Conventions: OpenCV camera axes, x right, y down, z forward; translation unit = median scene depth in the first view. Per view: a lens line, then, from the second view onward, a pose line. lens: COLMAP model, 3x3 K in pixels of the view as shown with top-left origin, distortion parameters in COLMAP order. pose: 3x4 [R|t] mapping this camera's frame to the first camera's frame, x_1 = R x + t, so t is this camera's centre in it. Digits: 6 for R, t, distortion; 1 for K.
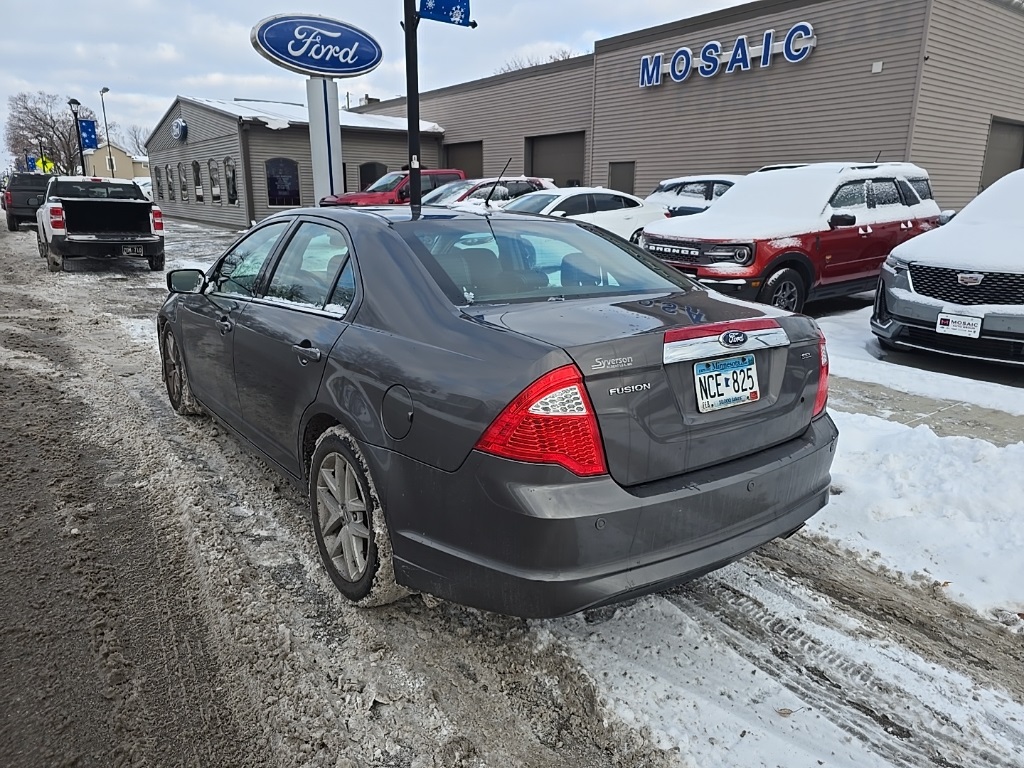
lens RADIAL K [[686.1, 0, 515.1], [0, 686.1, 372.3], [0, 0, 1]] dist [0.044593, -0.041708]
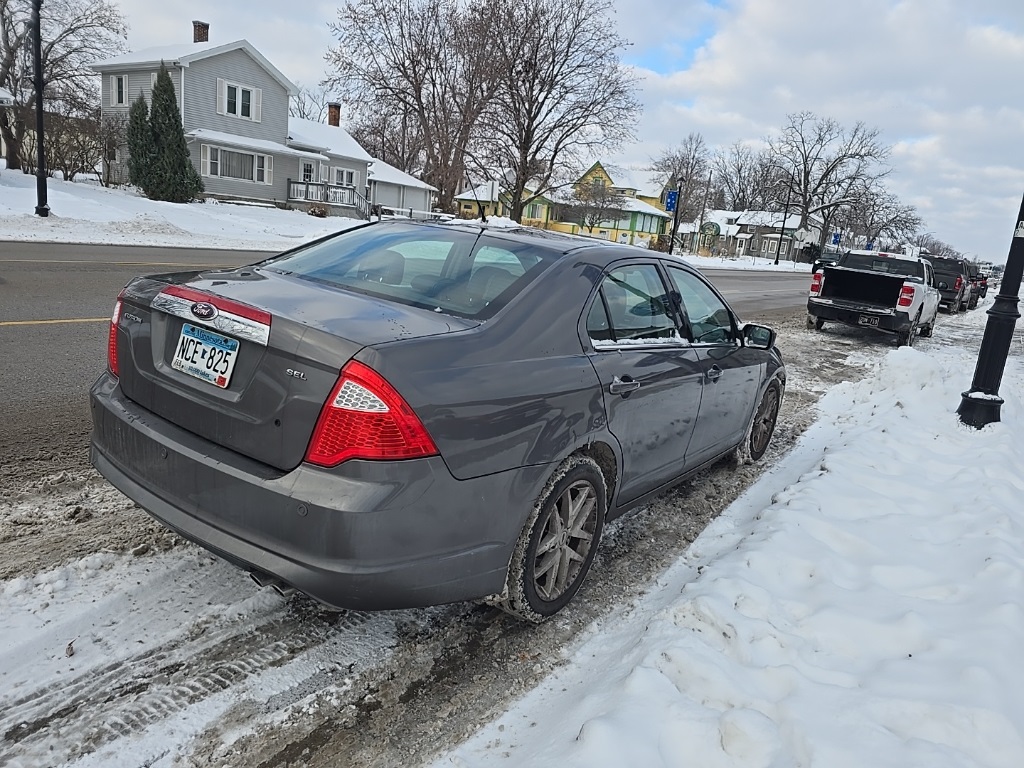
lens RADIAL K [[686.1, 0, 515.1], [0, 686.1, 372.3], [0, 0, 1]] dist [0.044593, -0.041708]
pose [[0.316851, 0.218857, -0.922880, 1.356457], [-0.335910, 0.935842, 0.106603, -0.216010], [0.887001, 0.276228, 0.370038, 1.009298]]
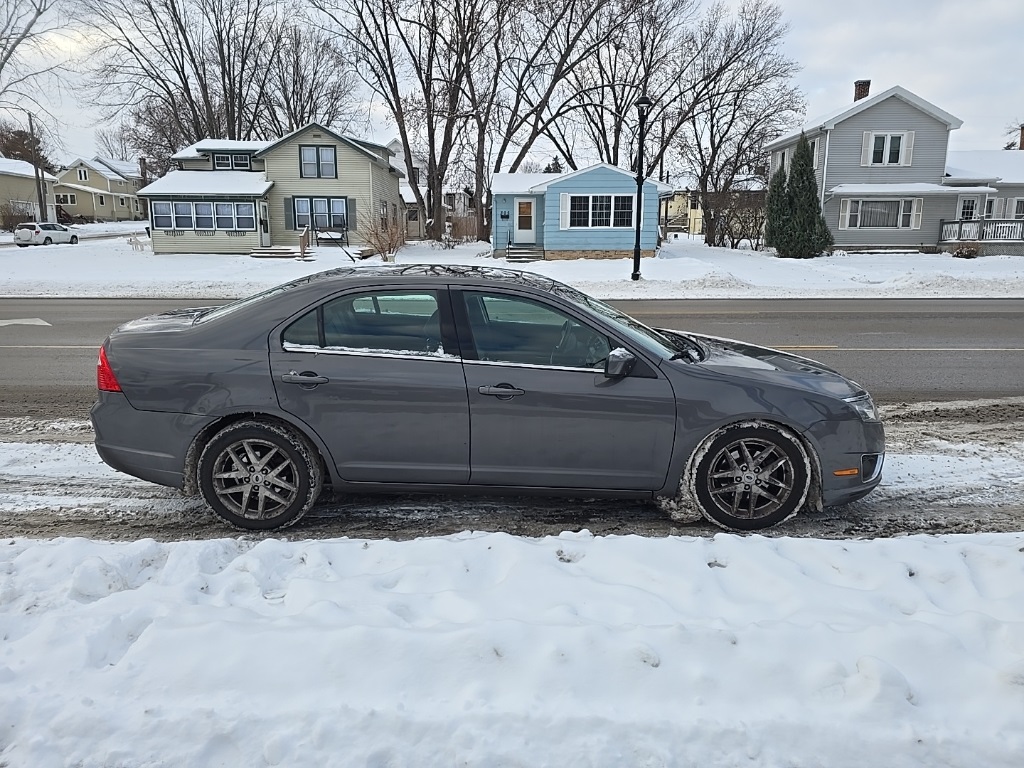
lens RADIAL K [[686.1, 0, 515.1], [0, 686.1, 372.3], [0, 0, 1]] dist [0.044593, -0.041708]
pose [[-0.597888, 0.138382, -0.789545, 1.291159], [-0.205473, 0.925617, 0.317826, -0.780260], [0.774798, 0.352254, -0.524981, 2.926303]]
